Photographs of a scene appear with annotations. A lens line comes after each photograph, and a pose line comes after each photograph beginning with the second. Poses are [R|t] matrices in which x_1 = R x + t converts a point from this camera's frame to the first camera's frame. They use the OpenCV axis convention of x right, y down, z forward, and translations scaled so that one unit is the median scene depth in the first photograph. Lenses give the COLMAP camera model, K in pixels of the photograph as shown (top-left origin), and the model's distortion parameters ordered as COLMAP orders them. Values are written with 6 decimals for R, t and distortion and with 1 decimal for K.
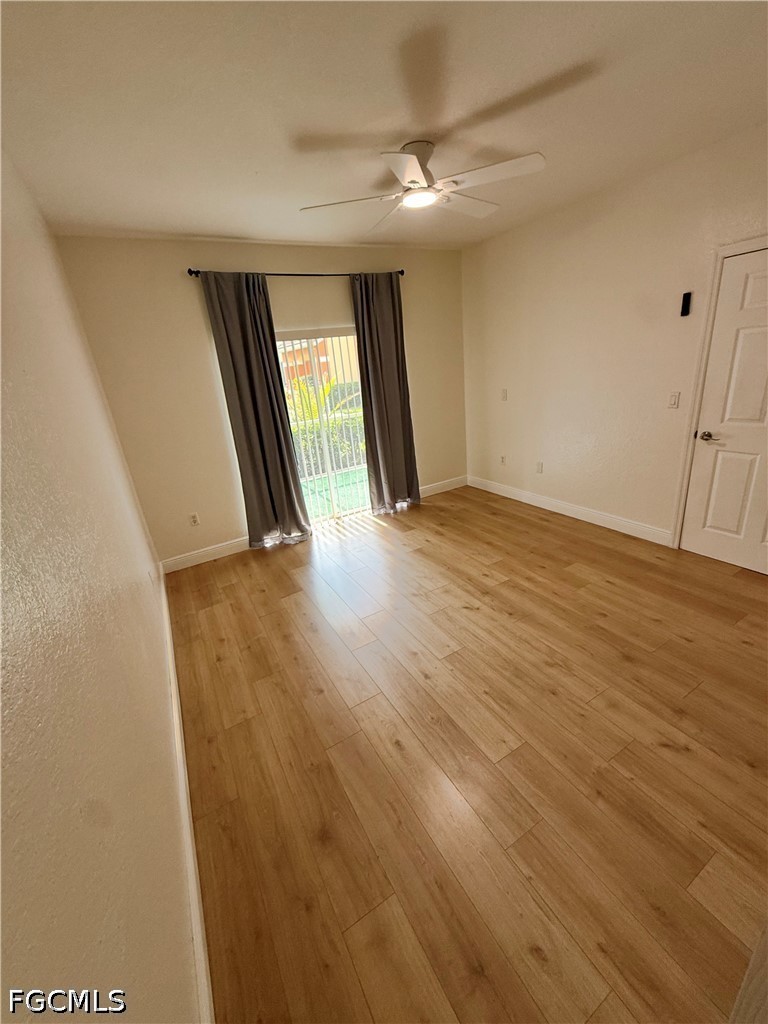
lens RADIAL K [[410.2, 0, 386.6], [0, 410.2, 507.5], [0, 0, 1]] dist [0.003346, -0.000231]
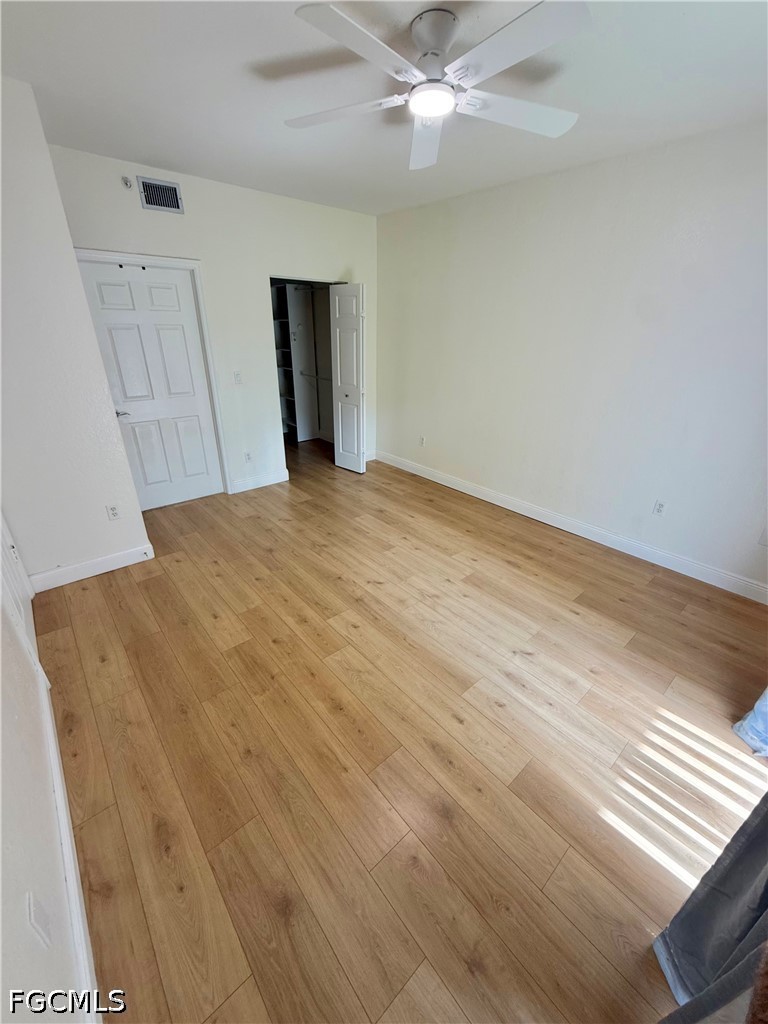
lens RADIAL K [[410.2, 0, 382.4], [0, 410.2, 510.9], [0, 0, 1]] dist [0.003346, -0.000231]
pose [[-0.979098, 0.152652, -0.134404, 0.293262], [0.011935, 0.702805, 0.711283, -0.595319], [0.203039, 0.694811, -0.689936, 1.558567]]
